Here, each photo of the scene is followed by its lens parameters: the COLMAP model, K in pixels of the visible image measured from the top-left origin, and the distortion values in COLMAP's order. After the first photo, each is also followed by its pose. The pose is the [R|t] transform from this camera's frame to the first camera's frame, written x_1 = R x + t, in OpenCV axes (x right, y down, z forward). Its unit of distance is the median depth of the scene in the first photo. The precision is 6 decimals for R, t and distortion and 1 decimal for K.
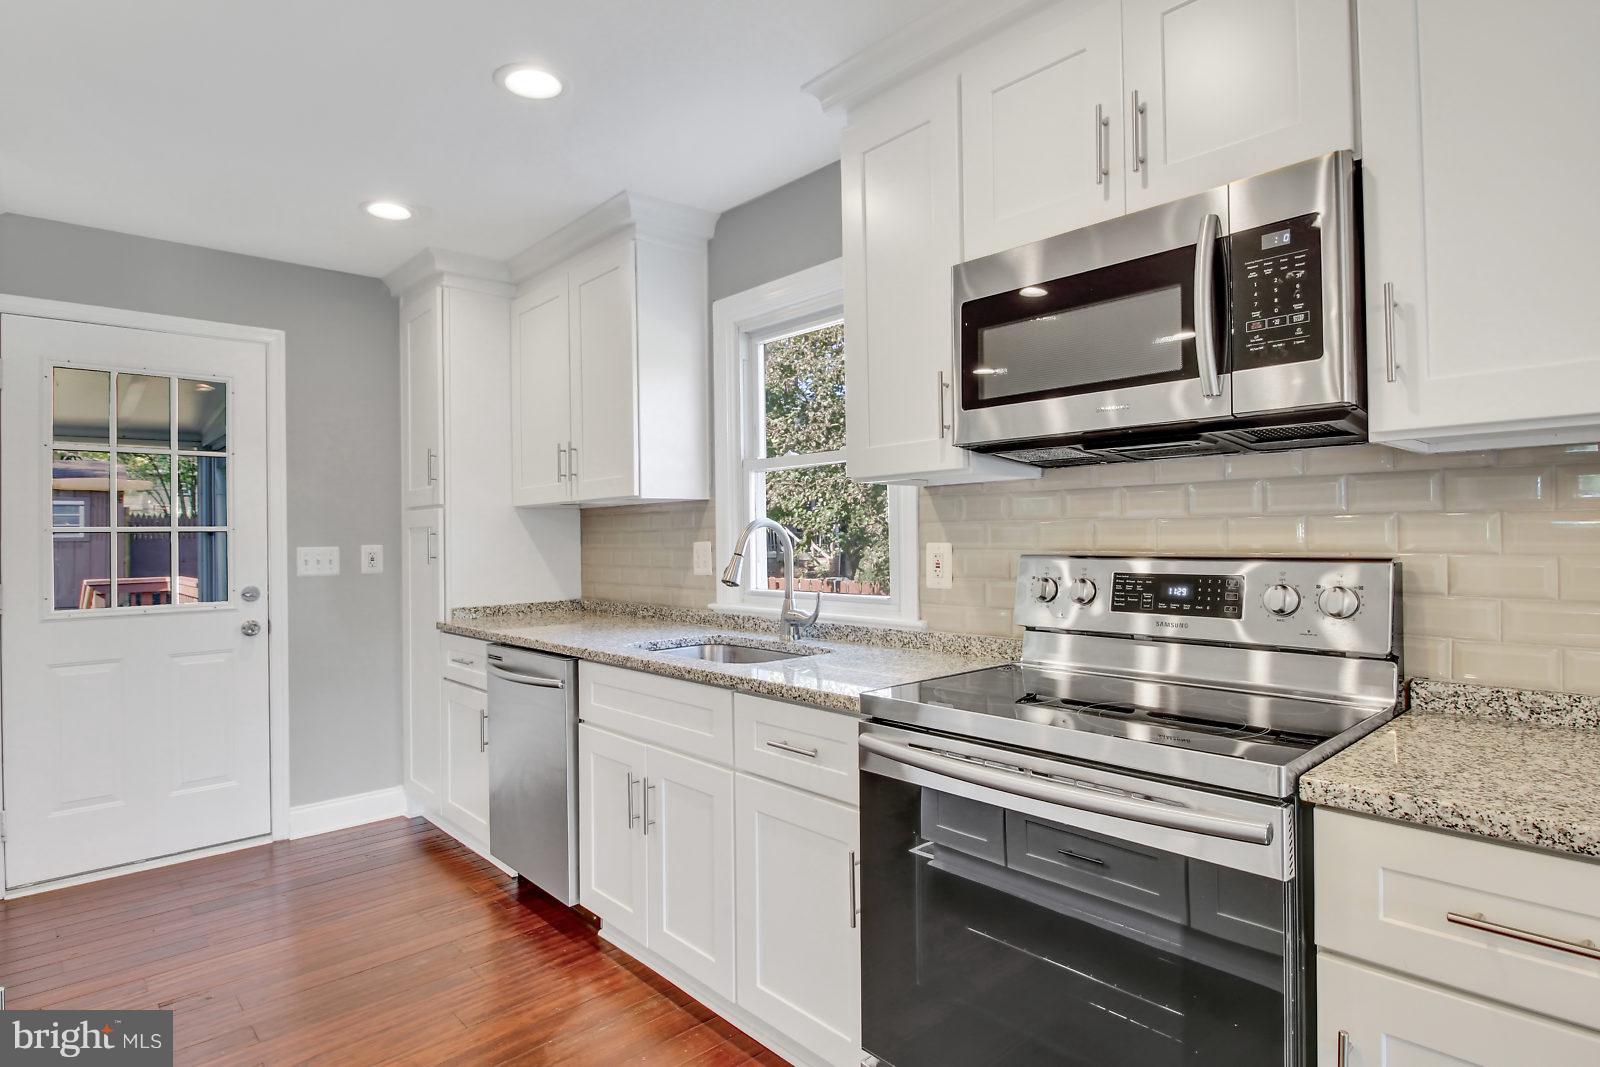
lens RADIAL K [[832.6, 0, 806.4], [0, 832.6, 523.2], [0, 0, 1]] dist [-0.002819, -0.000883]
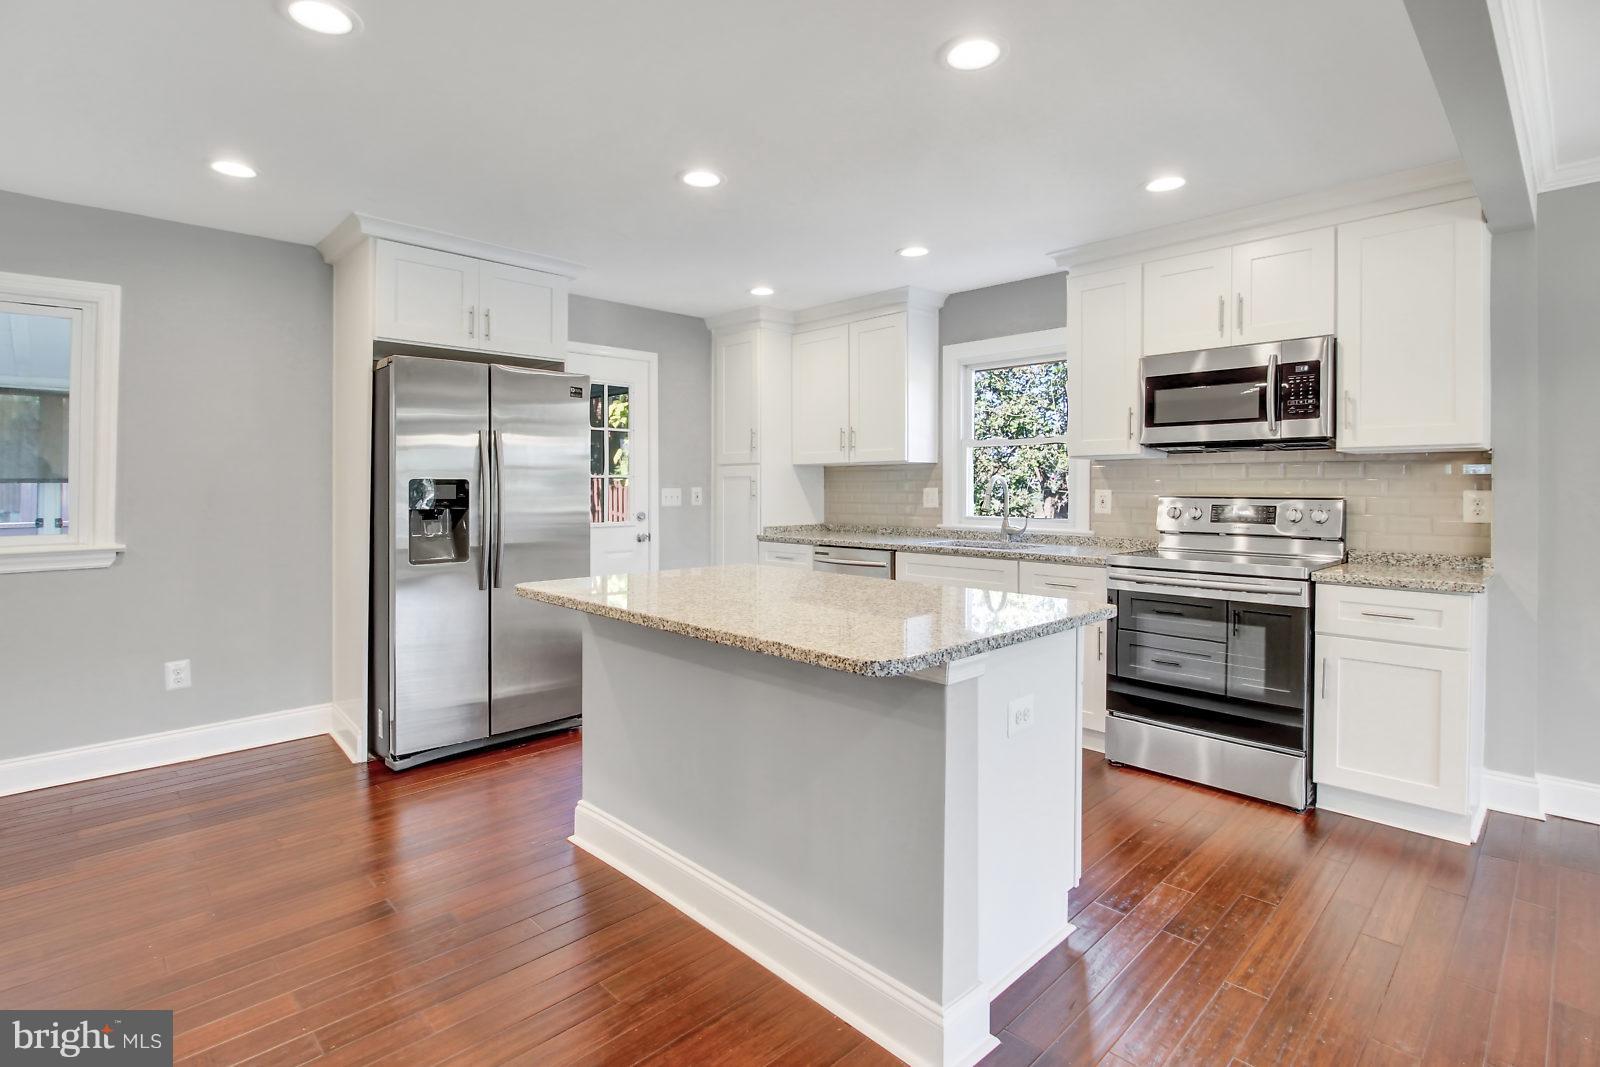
lens RADIAL K [[770.6, 0, 800.1], [0, 770.6, 494.6], [0, 0, 1]] dist [0.013043, -0.017048]
pose [[0.999691, 0.012037, 0.021747, -0.701001], [-0.012648, 0.999522, 0.028205, -0.008292], [-0.021397, -0.028471, 0.999366, -0.919374]]
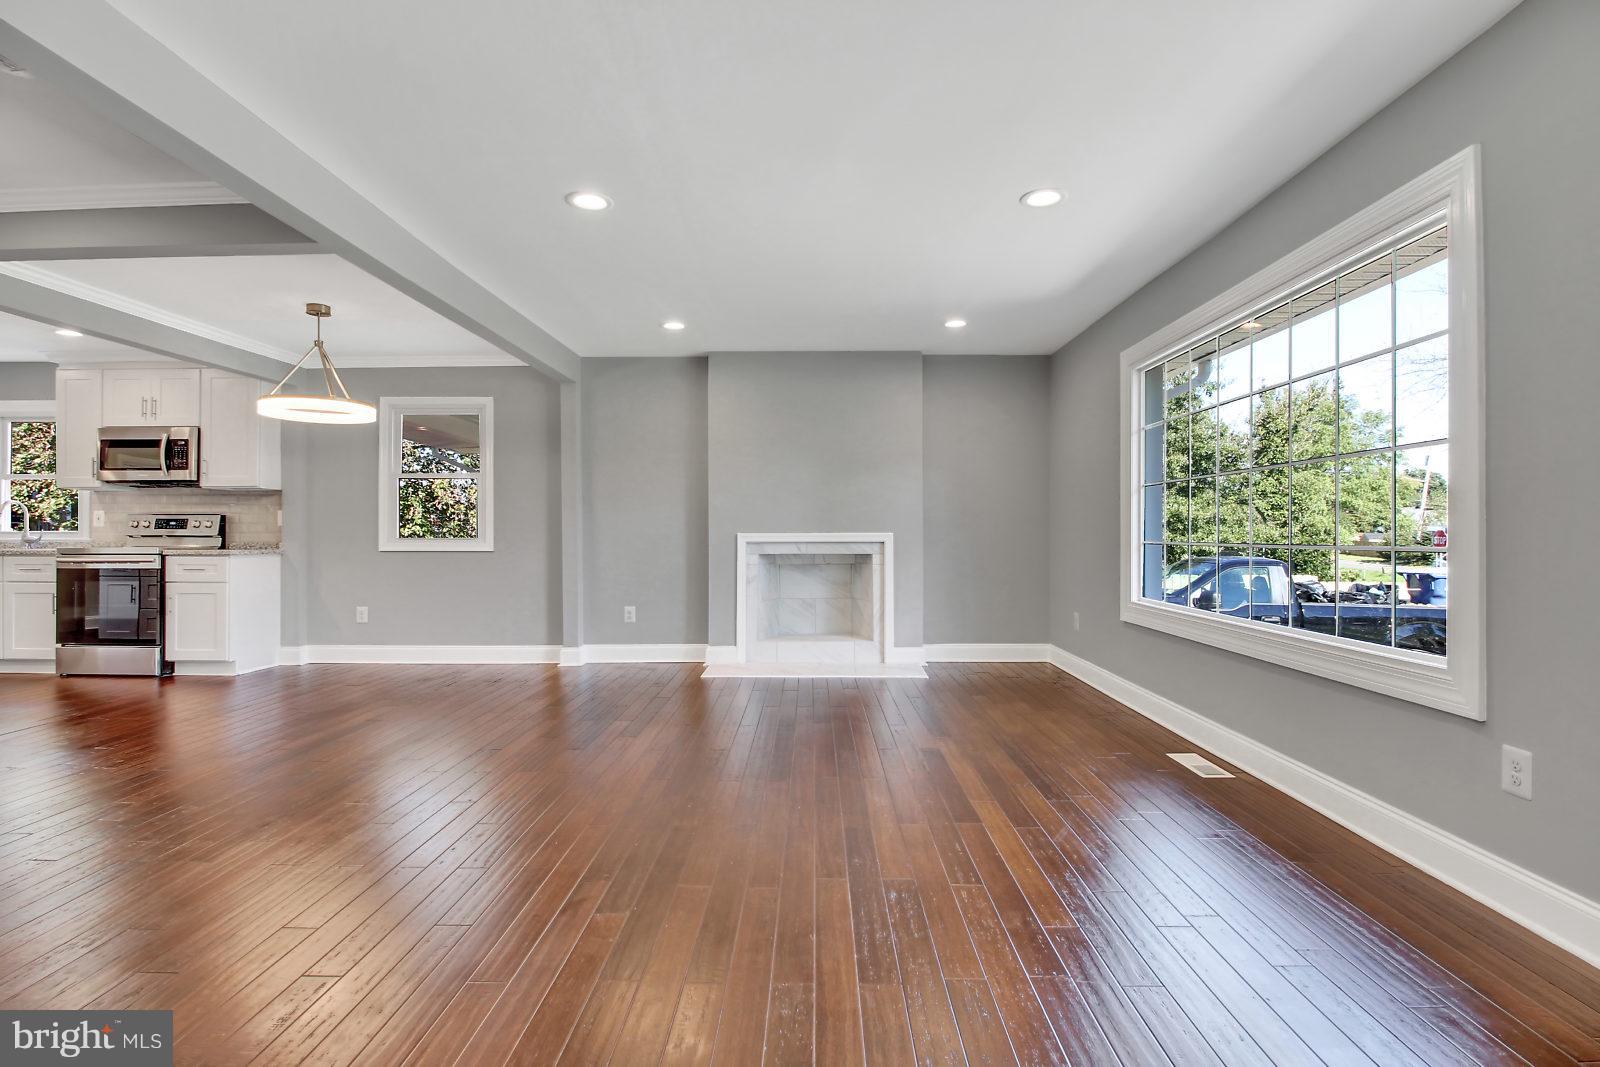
lens RADIAL K [[773.2, 0, 800.0], [0, 773.2, 533.5], [0, 0, 1]] dist [-0.003684, -0.000666]
pose [[0.701927, 0.013383, 0.712123, -0.043515], [-0.021687, 0.999761, 0.002587, 0.052335], [-0.711918, -0.017259, 0.702050, -3.171402]]
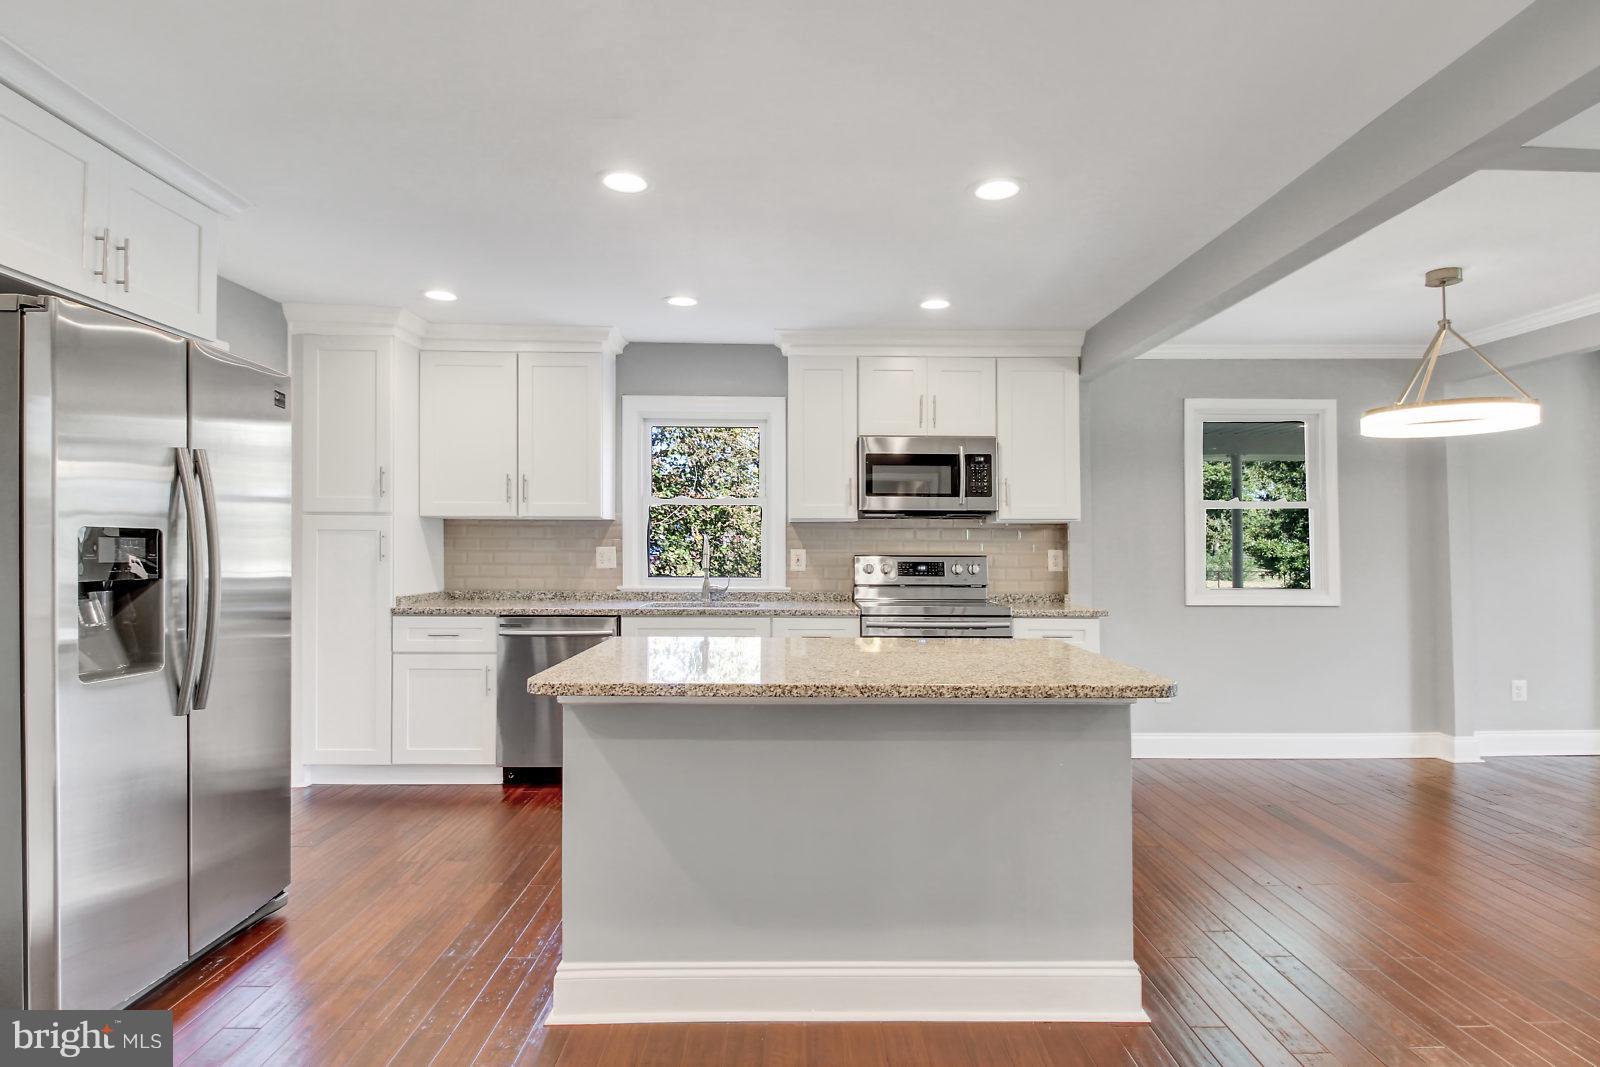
lens RADIAL K [[833.4, 0, 800.0], [0, 833.4, 533.5], [0, 0, 1]] dist [-0.005523, -0.000997]
pose [[0.675991, 0.027724, 0.736388, -1.697424], [-0.026568, 0.999559, -0.013243, 0.013441], [-0.736430, -0.010612, 0.676430, -0.522231]]
